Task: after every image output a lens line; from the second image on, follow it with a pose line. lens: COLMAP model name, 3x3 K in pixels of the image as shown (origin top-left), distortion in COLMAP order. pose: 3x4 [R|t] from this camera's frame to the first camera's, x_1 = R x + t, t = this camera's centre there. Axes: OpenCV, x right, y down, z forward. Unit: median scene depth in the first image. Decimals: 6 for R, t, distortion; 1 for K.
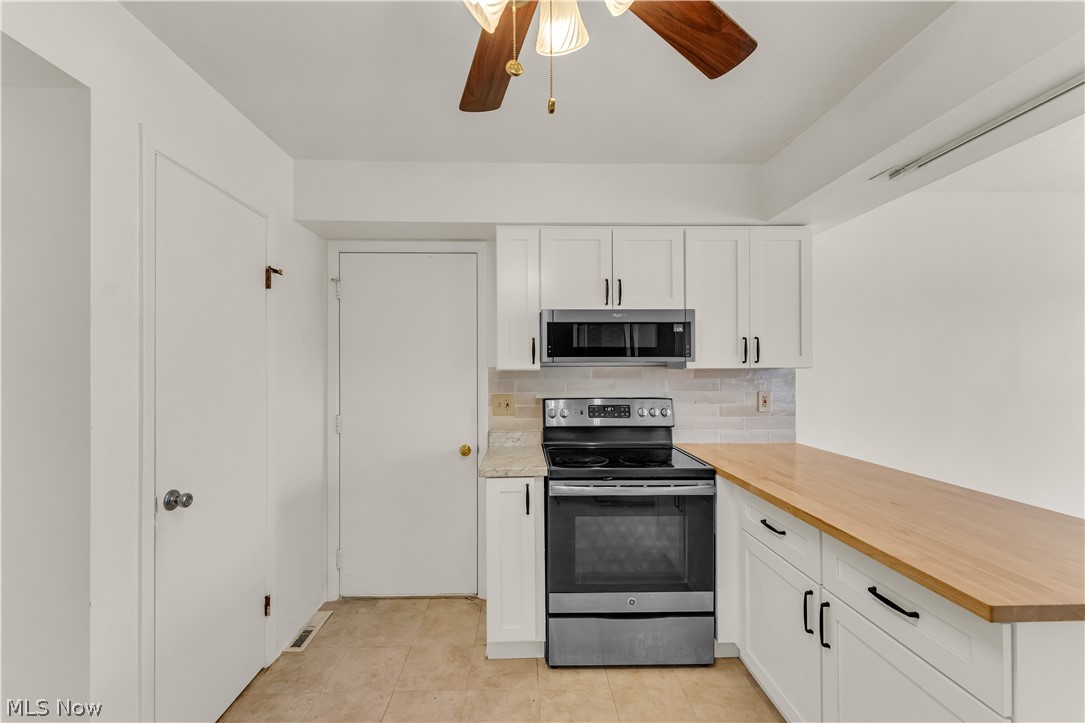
lens RADIAL K [[445.3, 0, 522.7], [0, 445.3, 365.0], [0, 0, 1]] dist [0.005363, -0.001141]
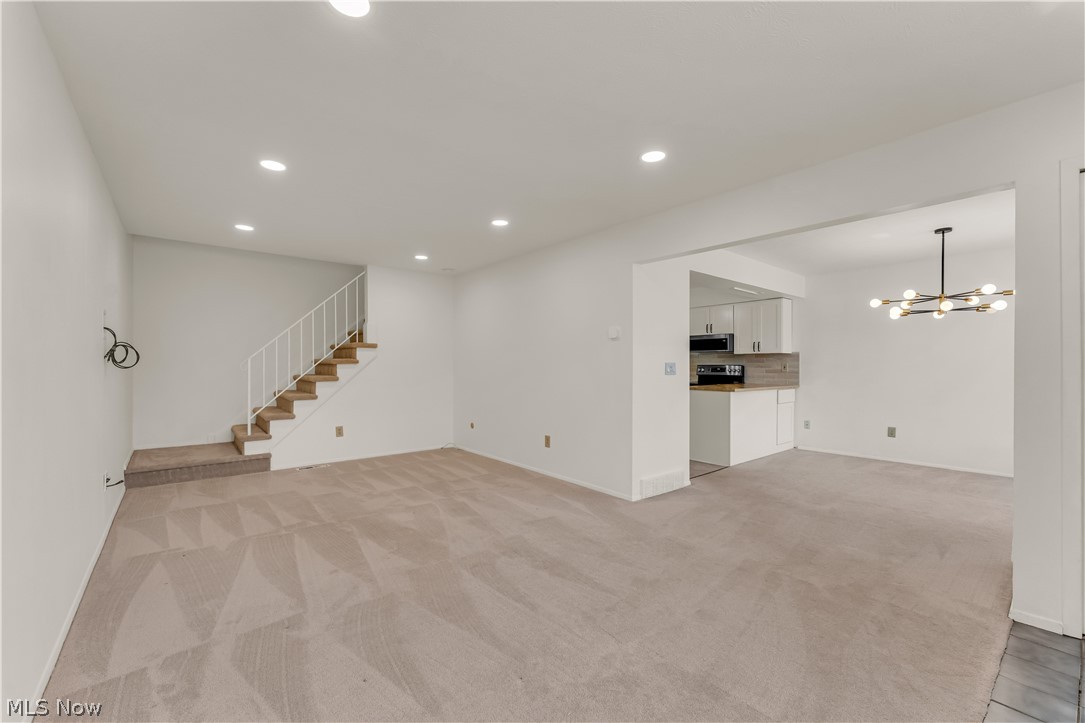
lens RADIAL K [[445.3, 0, 535.3], [0, 445.3, 367.6], [0, 0, 1]] dist [0.005363, -0.001141]
pose [[0.608882, 0.009299, -0.793207, 1.837743], [0.001291, 0.999918, 0.012713, 0.057416], [0.793260, -0.008765, 0.608820, -1.723164]]
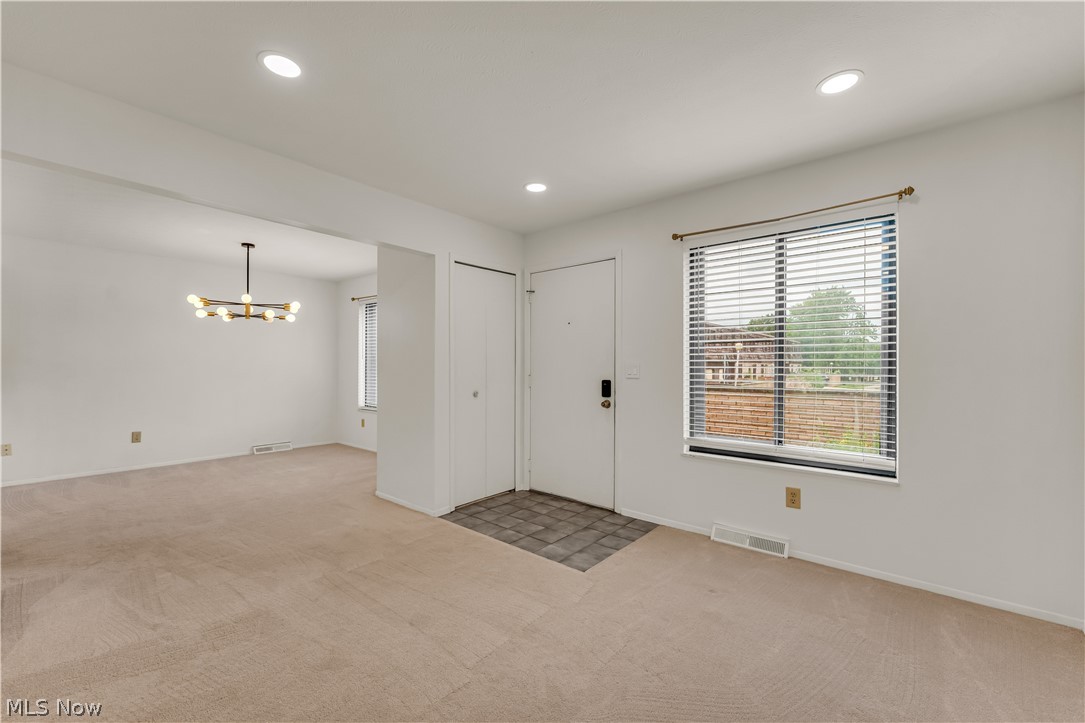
lens RADIAL K [[445.3, 0, 535.4], [0, 445.3, 363.9], [0, 0, 1]] dist [0.005363, -0.001141]
pose [[0.668860, 0.006879, 0.743356, 0.814876], [-0.009248, 0.999957, -0.000932, 0.061744], [-0.743330, -0.006251, 0.668895, -1.660299]]
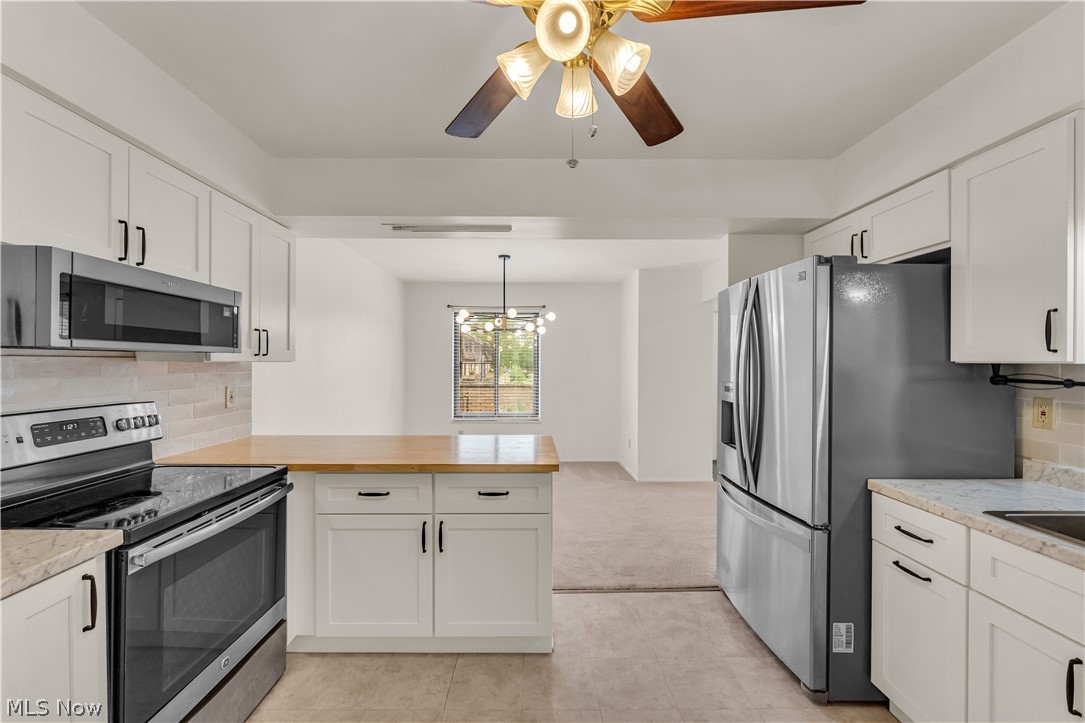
lens RADIAL K [[445.3, 0, 545.9], [0, 445.3, 365.6], [0, 0, 1]] dist [0.005363, -0.001141]
pose [[-0.005806, -0.001813, 0.999982, -0.450160], [-0.012501, 0.999920, 0.001740, 0.007008], [-0.999905, -0.012491, -0.005828, 0.386712]]
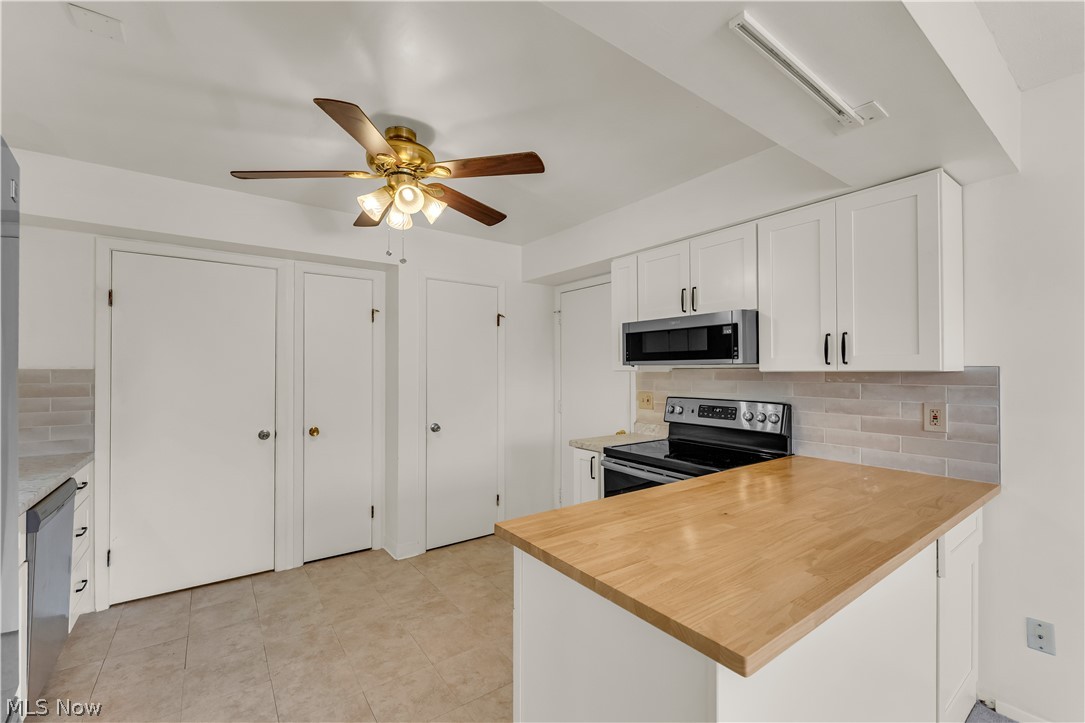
lens RADIAL K [[445.3, 0, 536.6], [0, 445.3, 364.8], [0, 0, 1]] dist [0.005363, -0.001141]
pose [[0.569799, -0.007863, -0.821746, 0.863140], [0.008249, 0.999959, -0.003849, -0.004980], [0.821743, -0.004585, 0.569840, 0.080263]]
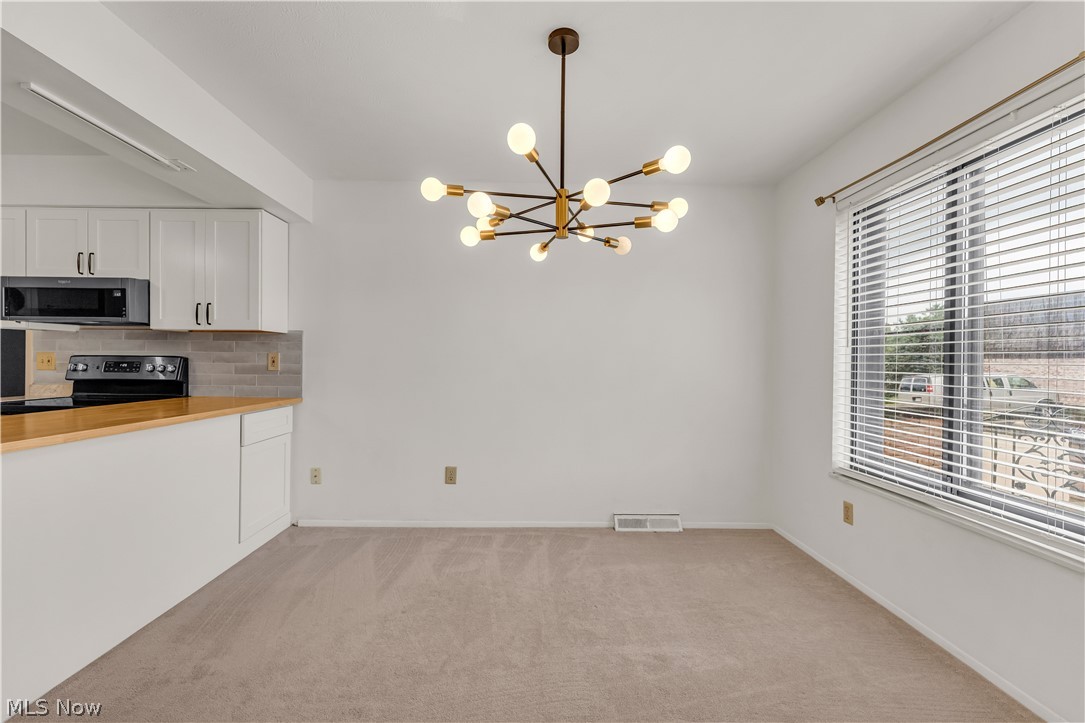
lens RADIAL K [[445.3, 0, 533.6], [0, 445.3, 359.2], [0, 0, 1]] dist [0.005363, -0.001141]
pose [[0.999669, 0.012762, -0.022323, 1.399464], [-0.012726, 0.999917, 0.001746, 0.073174], [0.022344, -0.001461, 0.999749, -0.161237]]
